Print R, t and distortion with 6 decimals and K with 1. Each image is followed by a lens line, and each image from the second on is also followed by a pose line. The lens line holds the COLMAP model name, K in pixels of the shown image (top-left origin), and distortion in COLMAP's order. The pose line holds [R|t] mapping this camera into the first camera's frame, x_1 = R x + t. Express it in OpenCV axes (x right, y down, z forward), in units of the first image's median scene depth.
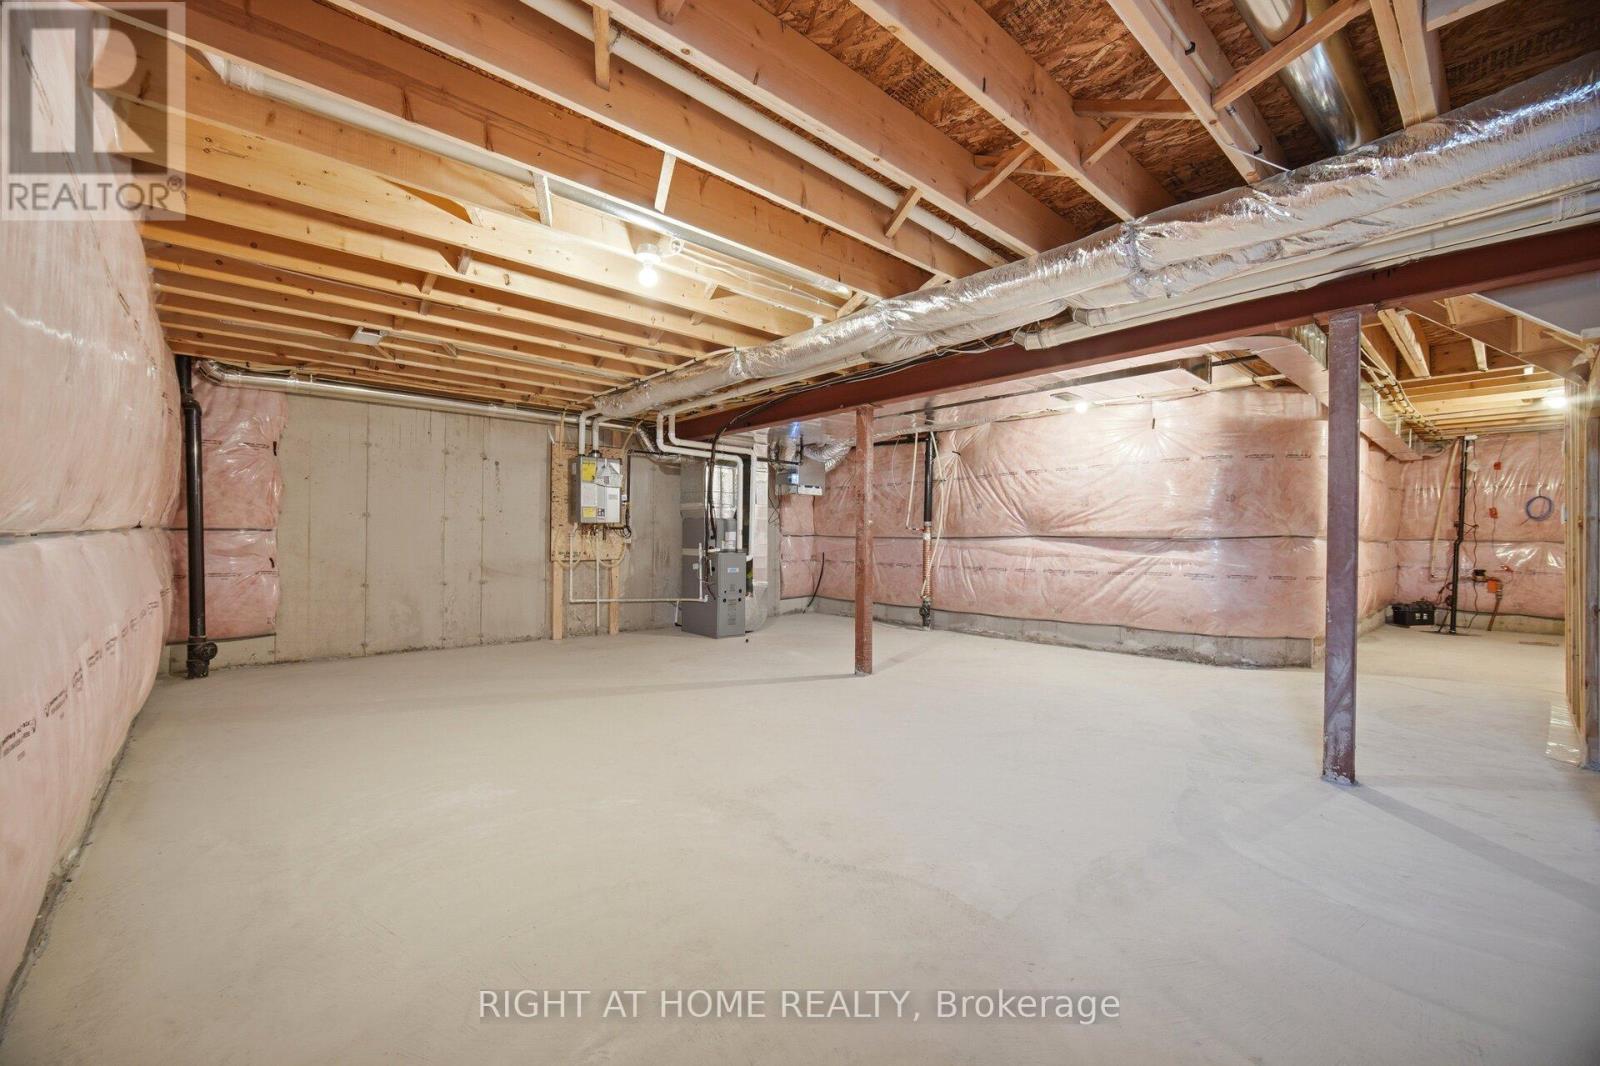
lens RADIAL K [[654.4, 0, 792.4], [0, 654.4, 525.6], [0, 0, 1]] dist [-0.001443, -0.000145]
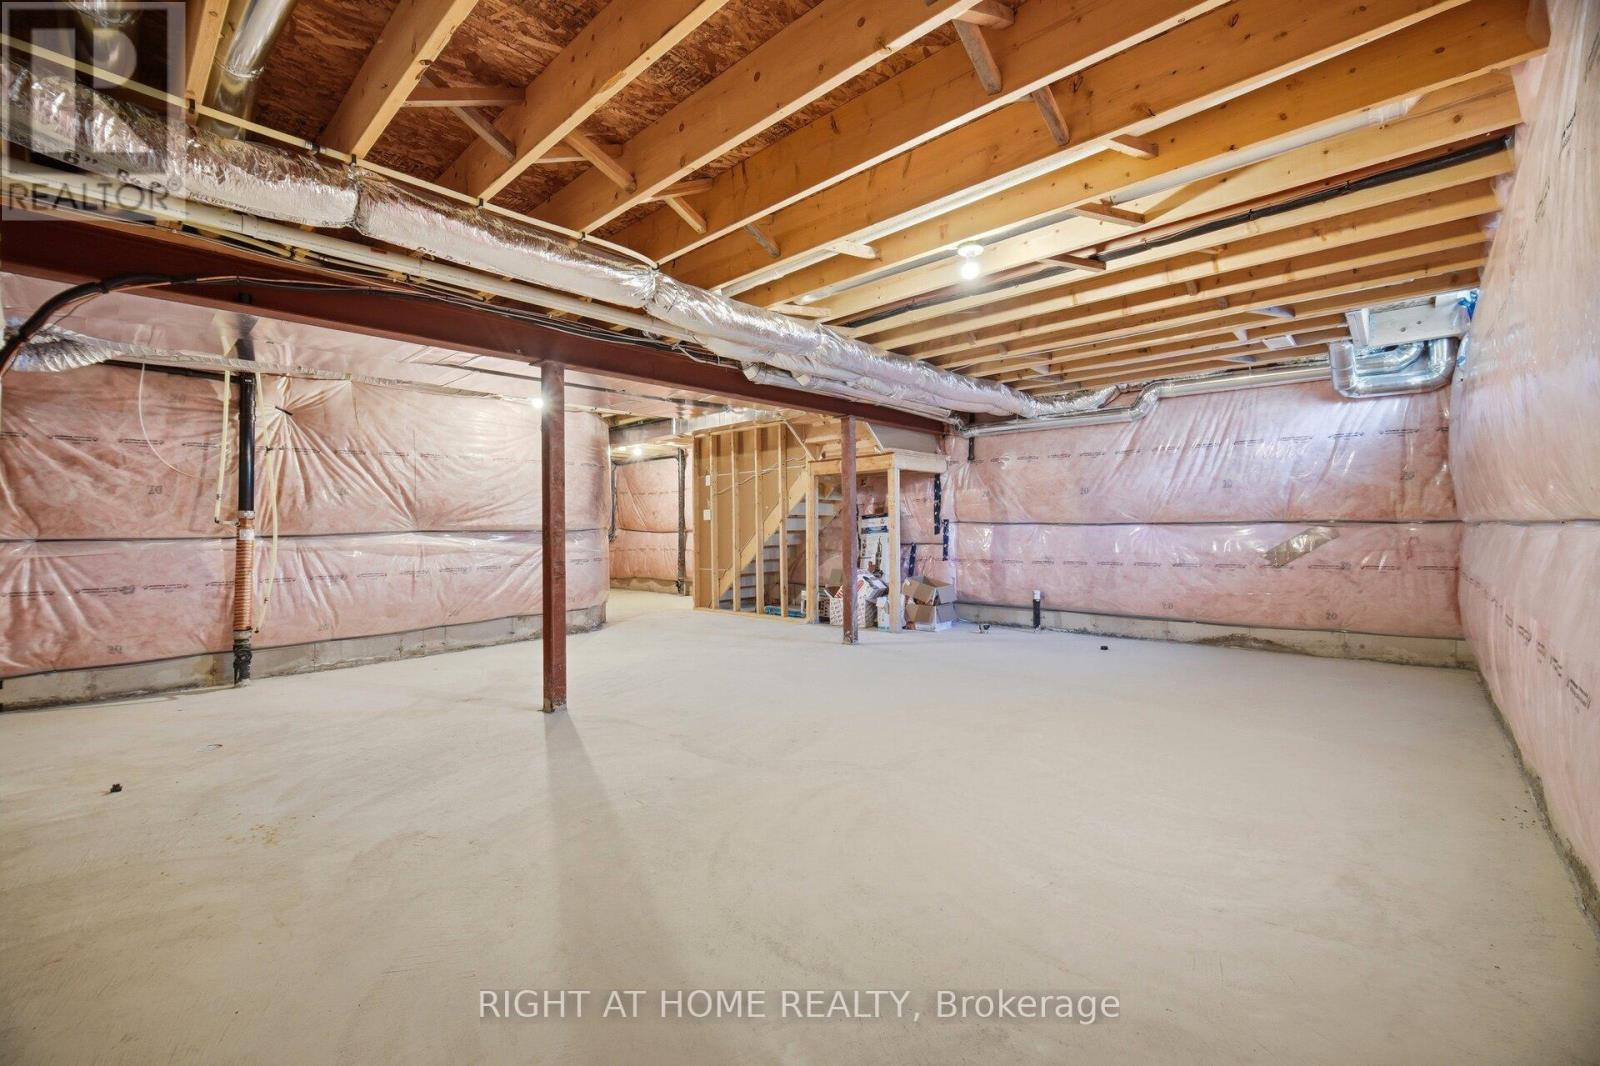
lens RADIAL K [[654.4, 0, 792.4], [0, 654.4, 525.6], [0, 0, 1]] dist [-0.001443, -0.000145]
pose [[-0.086685, -0.000843, 0.996235, -0.516186], [0.000556, 0.999999, 0.000895, 0.008380], [-0.996236, 0.000631, -0.086685, 0.591907]]
